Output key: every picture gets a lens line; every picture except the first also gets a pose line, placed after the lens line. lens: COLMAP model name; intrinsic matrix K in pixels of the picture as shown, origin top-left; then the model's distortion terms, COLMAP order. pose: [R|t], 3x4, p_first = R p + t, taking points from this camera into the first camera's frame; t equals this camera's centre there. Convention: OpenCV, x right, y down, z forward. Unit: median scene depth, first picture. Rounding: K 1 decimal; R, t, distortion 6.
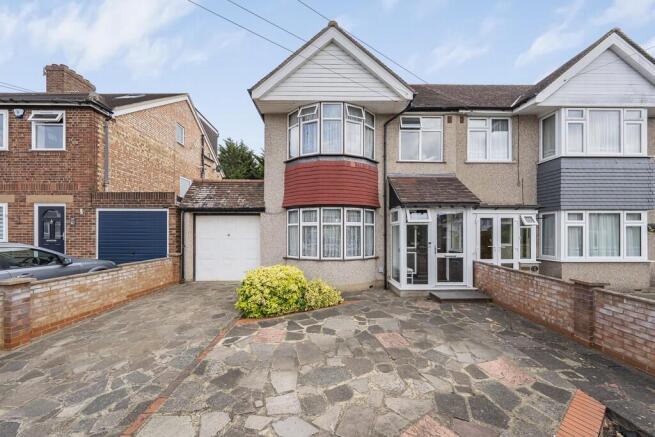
lens RADIAL K [[228.6, 0, 326.4], [0, 228.6, 233.5], [0, 0, 1]] dist [-0.001860, -0.000253]
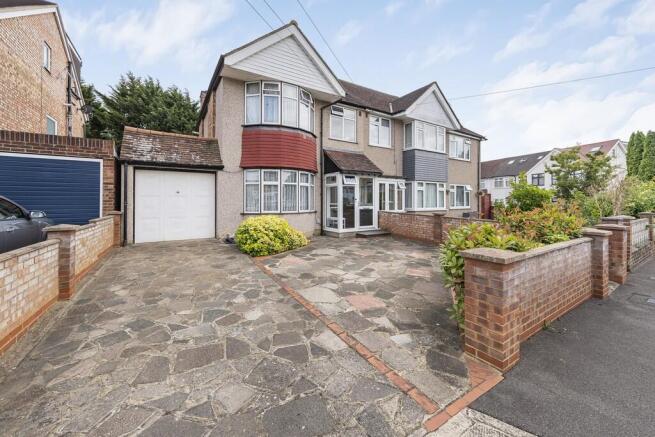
lens RADIAL K [[241.7, 0, 320.4], [0, 241.7, 199.6], [0, 0, 1]] dist [-0.003006, -0.000098]
pose [[0.864253, 0.002293, 0.503051, -0.466372], [0.000169, 0.999988, -0.004848, 0.047493], [-0.503057, 0.004275, 0.864243, -0.188715]]
